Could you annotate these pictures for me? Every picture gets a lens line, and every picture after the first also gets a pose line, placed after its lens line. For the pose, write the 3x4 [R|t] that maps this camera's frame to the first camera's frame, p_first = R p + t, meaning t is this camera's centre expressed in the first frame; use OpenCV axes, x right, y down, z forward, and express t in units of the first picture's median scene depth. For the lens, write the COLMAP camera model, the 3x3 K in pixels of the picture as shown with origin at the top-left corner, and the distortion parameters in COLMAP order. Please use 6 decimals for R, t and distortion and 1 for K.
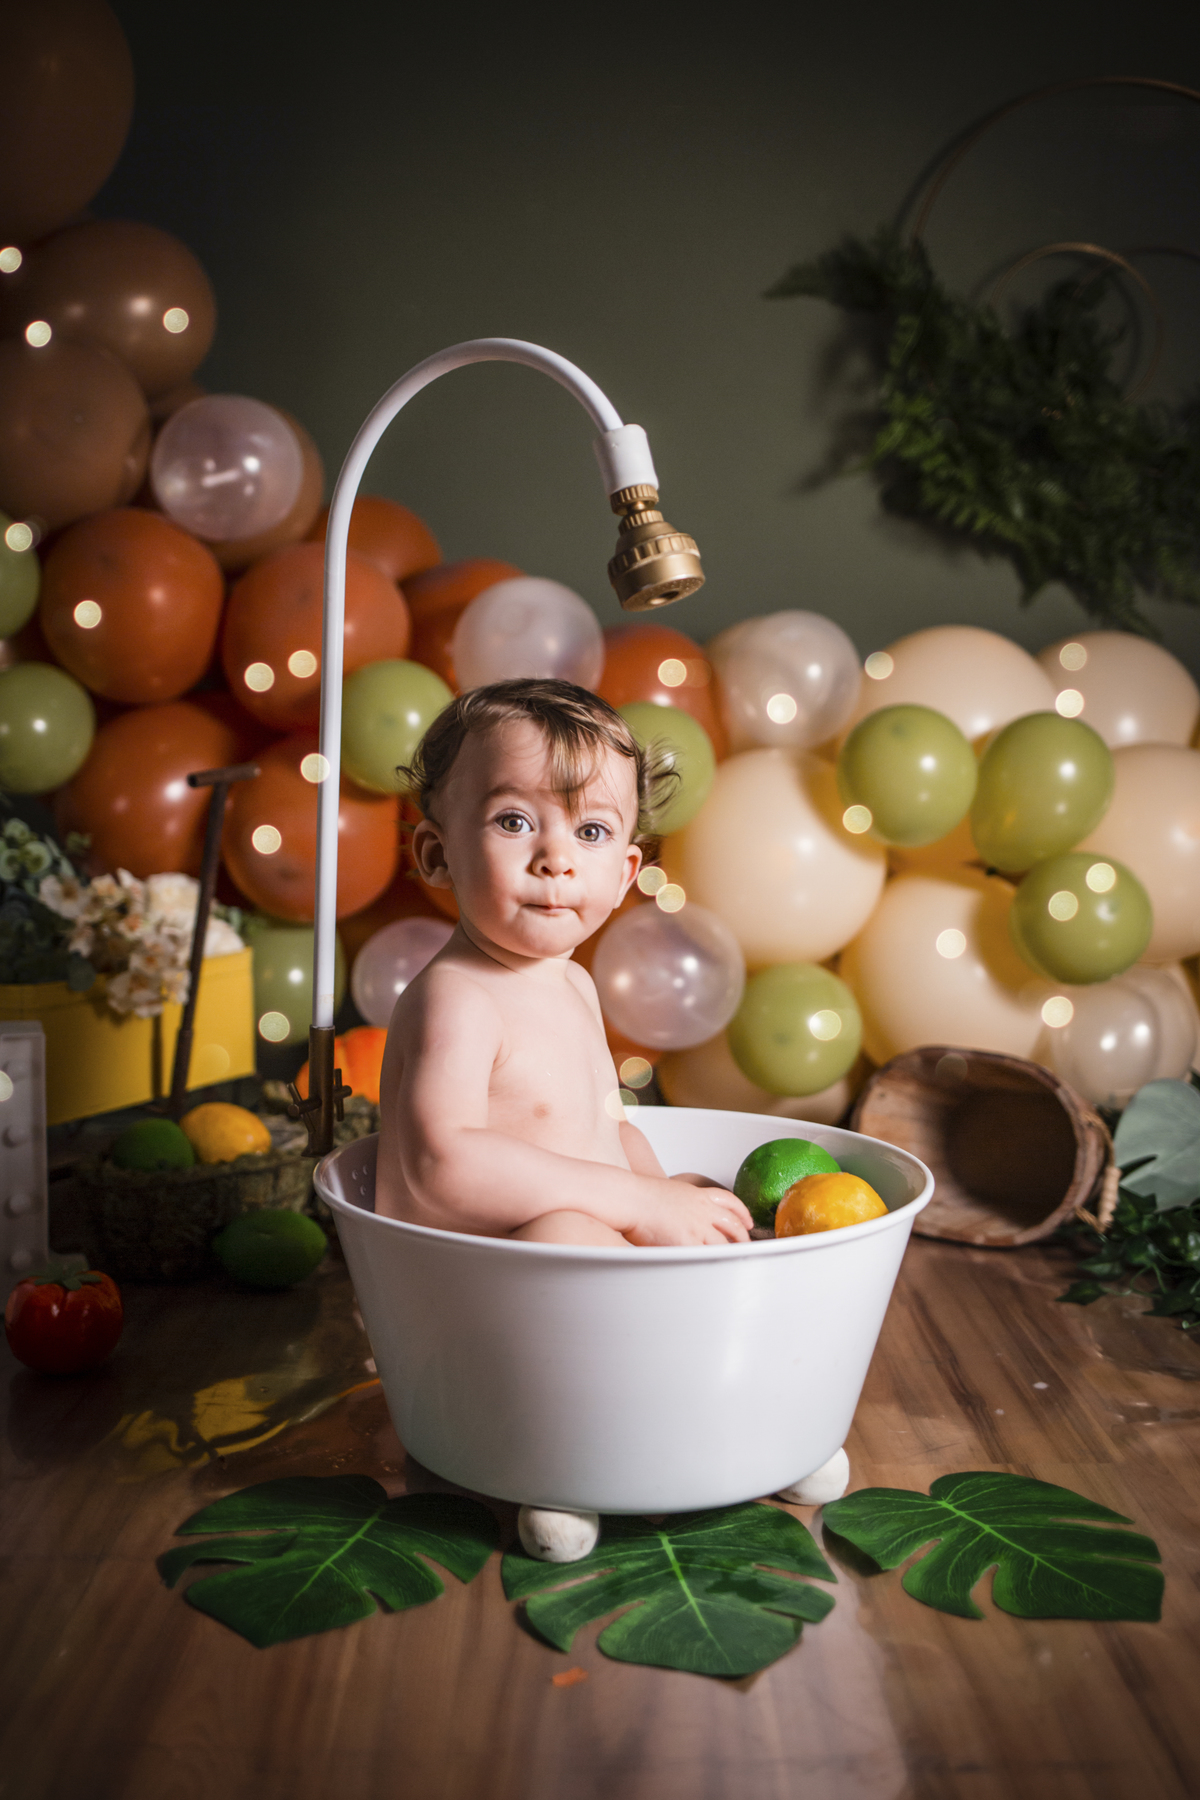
lens RADIAL K [[1858.1, 0, 570.9], [0, 1858.1, 925.8], [0, 0, 1]] dist [-0.038574, 0.000000]
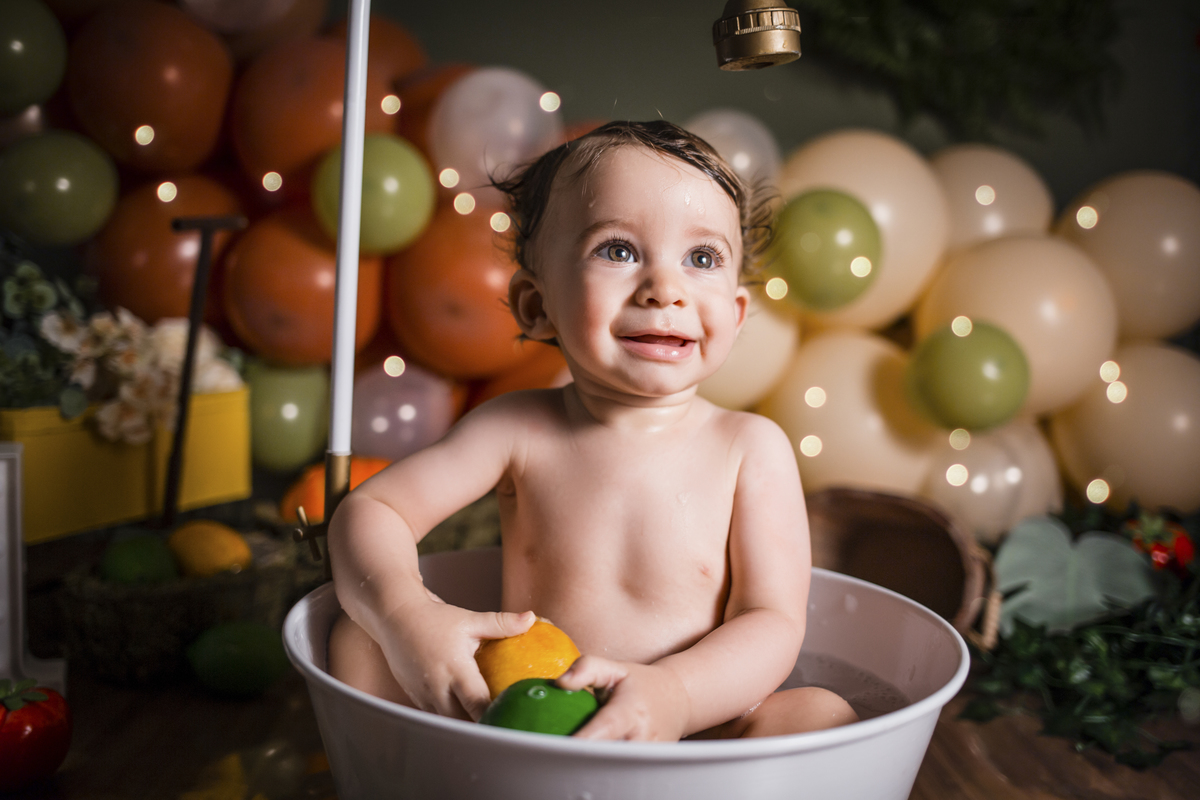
lens RADIAL K [[1238.8, 0, 599.1], [0, 1238.8, 386.8], [0, 0, 1]] dist [-0.038574, 0.000000]
pose [[0.998397, 0.025652, 0.050456, 0.006186], [-0.025065, 0.999611, -0.012227, 0.016368], [-0.050750, 0.010943, 0.998651, 0.232935]]
